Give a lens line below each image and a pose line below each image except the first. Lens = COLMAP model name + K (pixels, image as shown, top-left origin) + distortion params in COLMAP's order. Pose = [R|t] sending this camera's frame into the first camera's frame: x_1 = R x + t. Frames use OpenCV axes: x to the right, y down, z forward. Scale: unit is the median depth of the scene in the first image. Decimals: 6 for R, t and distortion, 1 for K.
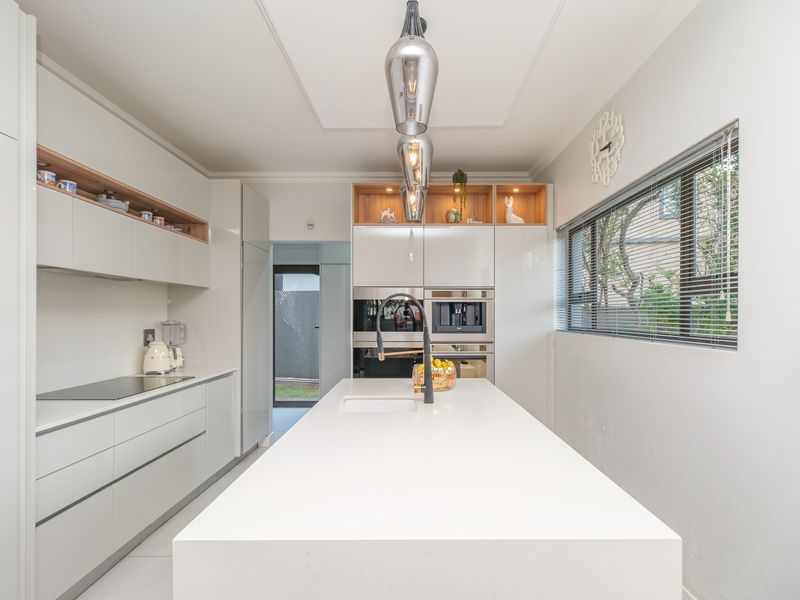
lens RADIAL K [[407.0, 0, 401.1], [0, 407.0, 307.6], [0, 0, 1]] dist [0.004519, 0.001307]
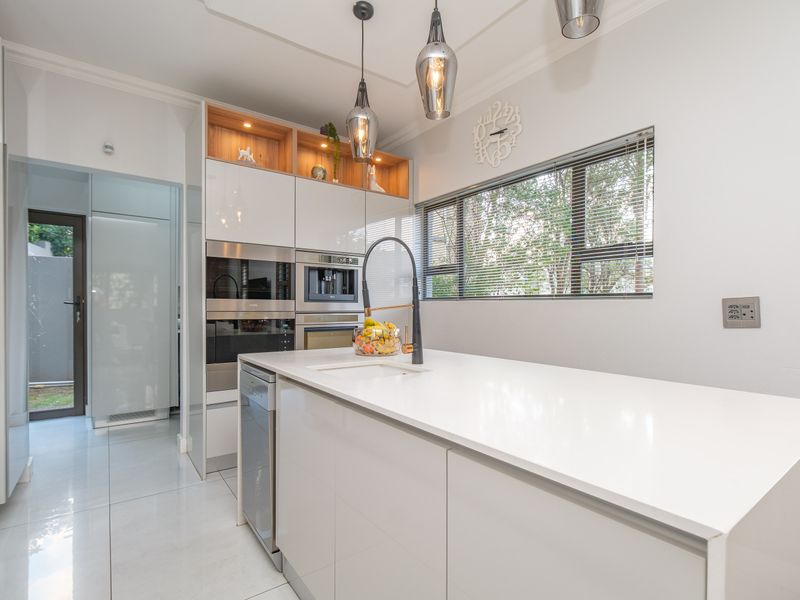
lens RADIAL K [[407.0, 0, 399.8], [0, 407.0, 301.6], [0, 0, 1]] dist [0.004519, 0.001307]
pose [[0.806157, 0.009940, 0.591618, -0.273580], [-0.018098, 0.999805, 0.007862, 0.051631], [-0.591425, -0.017045, 0.806180, 0.173489]]
